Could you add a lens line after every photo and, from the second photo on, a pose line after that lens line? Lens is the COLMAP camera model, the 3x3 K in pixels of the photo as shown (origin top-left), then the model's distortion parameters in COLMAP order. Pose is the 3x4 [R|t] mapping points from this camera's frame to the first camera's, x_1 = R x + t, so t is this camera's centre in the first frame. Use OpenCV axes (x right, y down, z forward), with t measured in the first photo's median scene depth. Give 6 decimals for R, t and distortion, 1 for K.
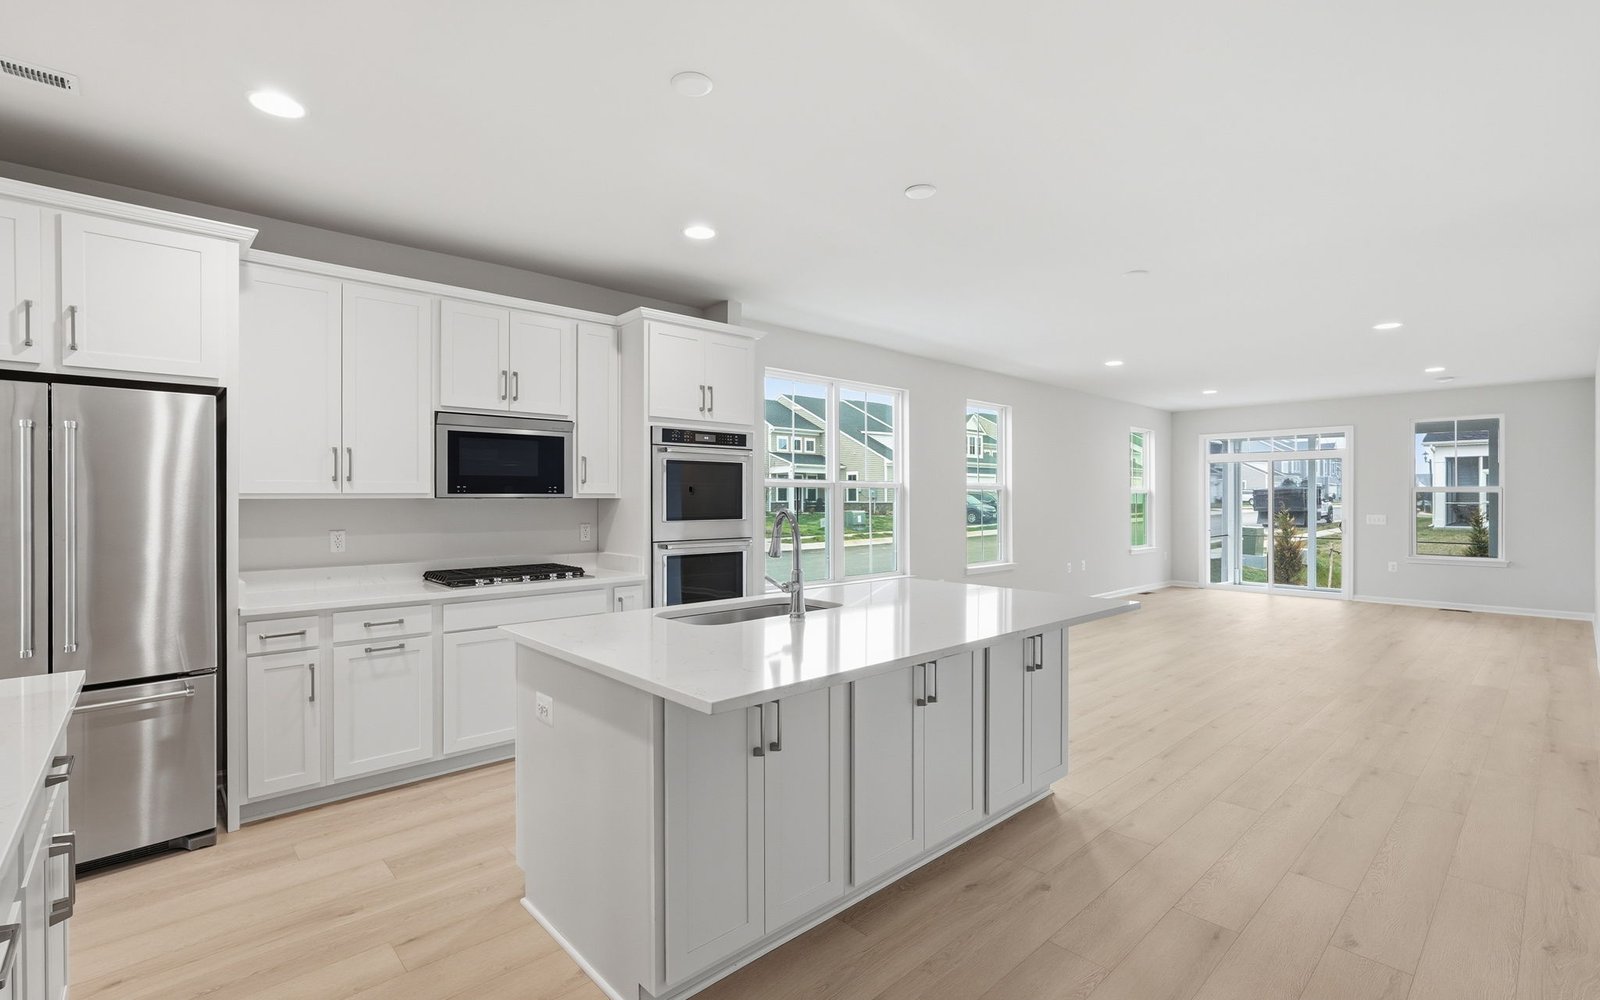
lens RADIAL K [[704.4, 0, 817.0], [0, 704.4, 500.9], [0, 0, 1]] dist [-0.000822, 0.001358]
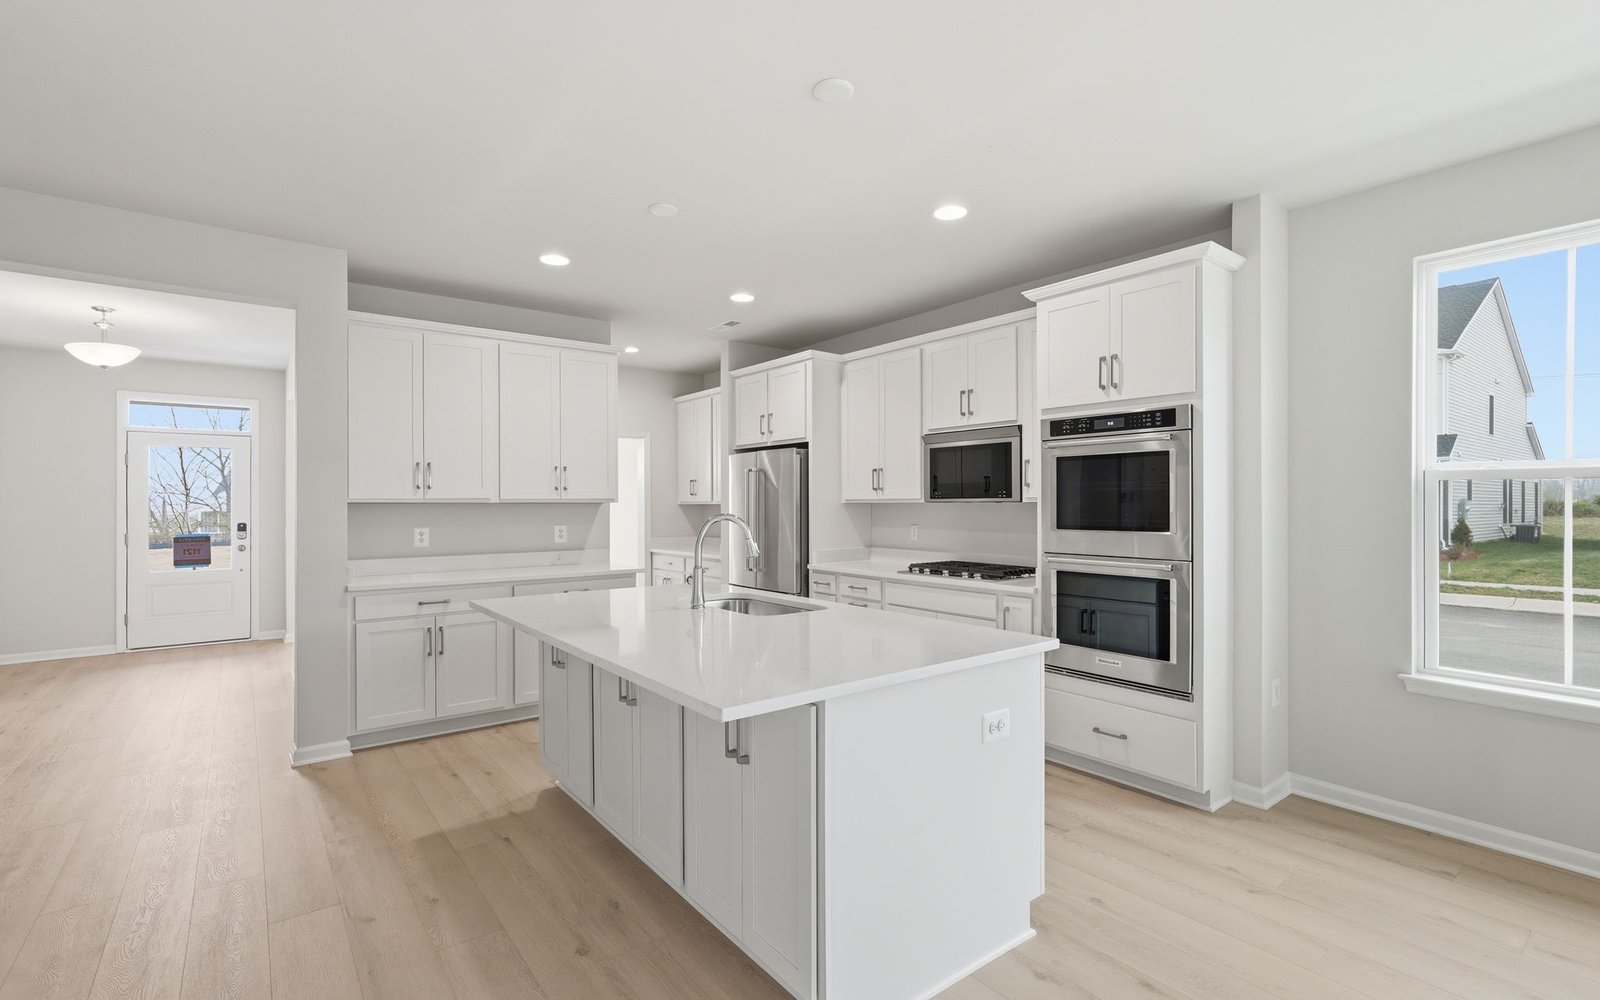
lens RADIAL K [[704.4, 0, 790.0], [0, 704.4, 500.2], [0, 0, 1]] dist [-0.000822, 0.001358]
pose [[-0.085439, -0.006016, -0.996325, 0.683229], [-0.005042, 0.999972, -0.005605, 0.000166], [0.996331, 0.004545, -0.085467, 0.777276]]
